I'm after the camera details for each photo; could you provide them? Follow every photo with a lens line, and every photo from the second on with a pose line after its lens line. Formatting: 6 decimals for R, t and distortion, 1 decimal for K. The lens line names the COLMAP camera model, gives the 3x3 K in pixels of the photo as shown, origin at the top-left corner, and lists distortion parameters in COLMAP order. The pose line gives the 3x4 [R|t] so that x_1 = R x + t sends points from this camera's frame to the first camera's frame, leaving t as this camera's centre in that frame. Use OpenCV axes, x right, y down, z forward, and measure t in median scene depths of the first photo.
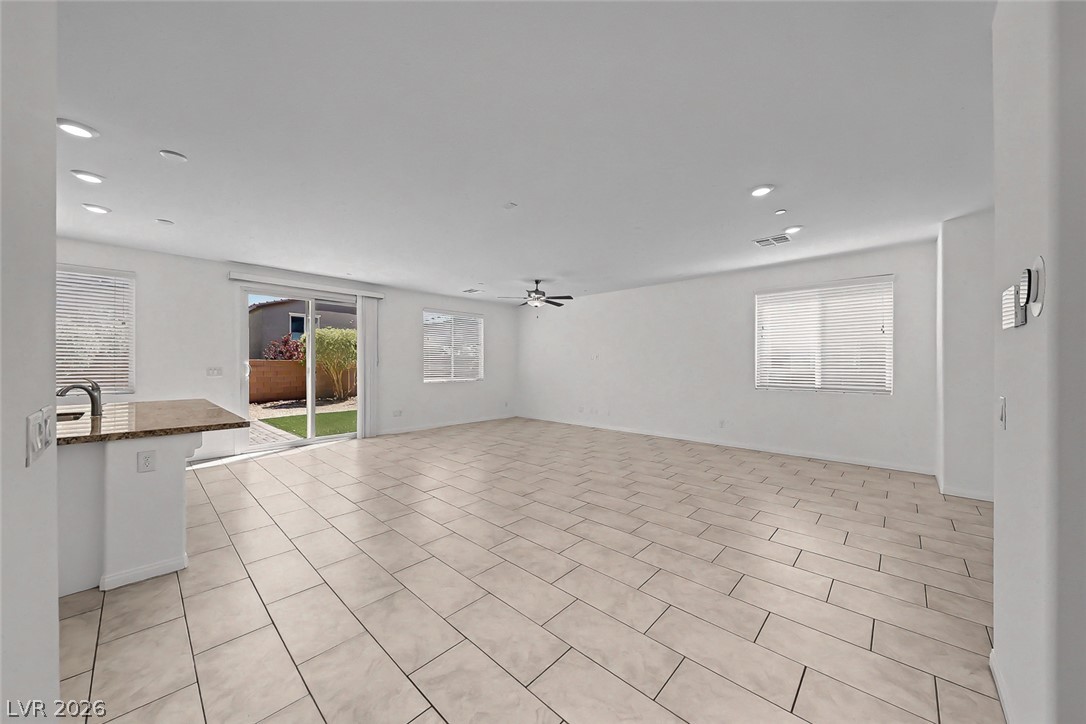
lens RADIAL K [[380.5, 0, 547.3], [0, 380.5, 362.1], [0, 0, 1]] dist [0.015064, -0.000227]
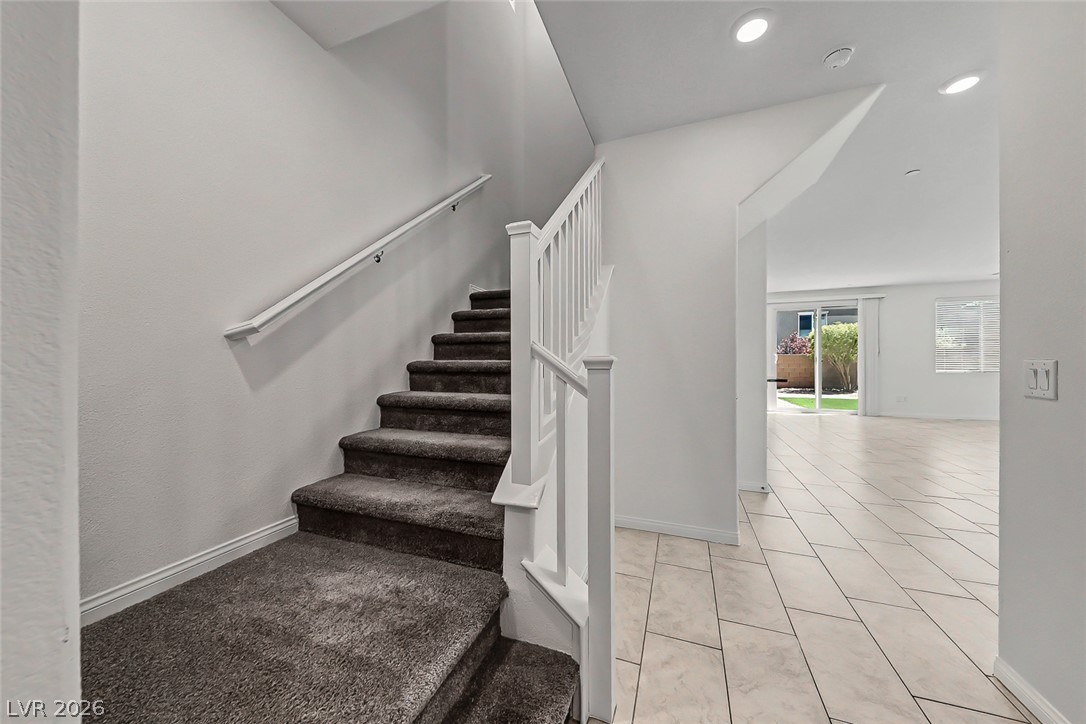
lens RADIAL K [[380.5, 0, 545.0], [0, 380.5, 359.2], [0, 0, 1]] dist [0.015064, -0.000227]
pose [[0.387575, -0.001711, -0.921837, 0.162639], [0.003887, 0.999992, -0.000222, 0.009735], [0.921830, -0.003497, 0.387578, -0.262811]]
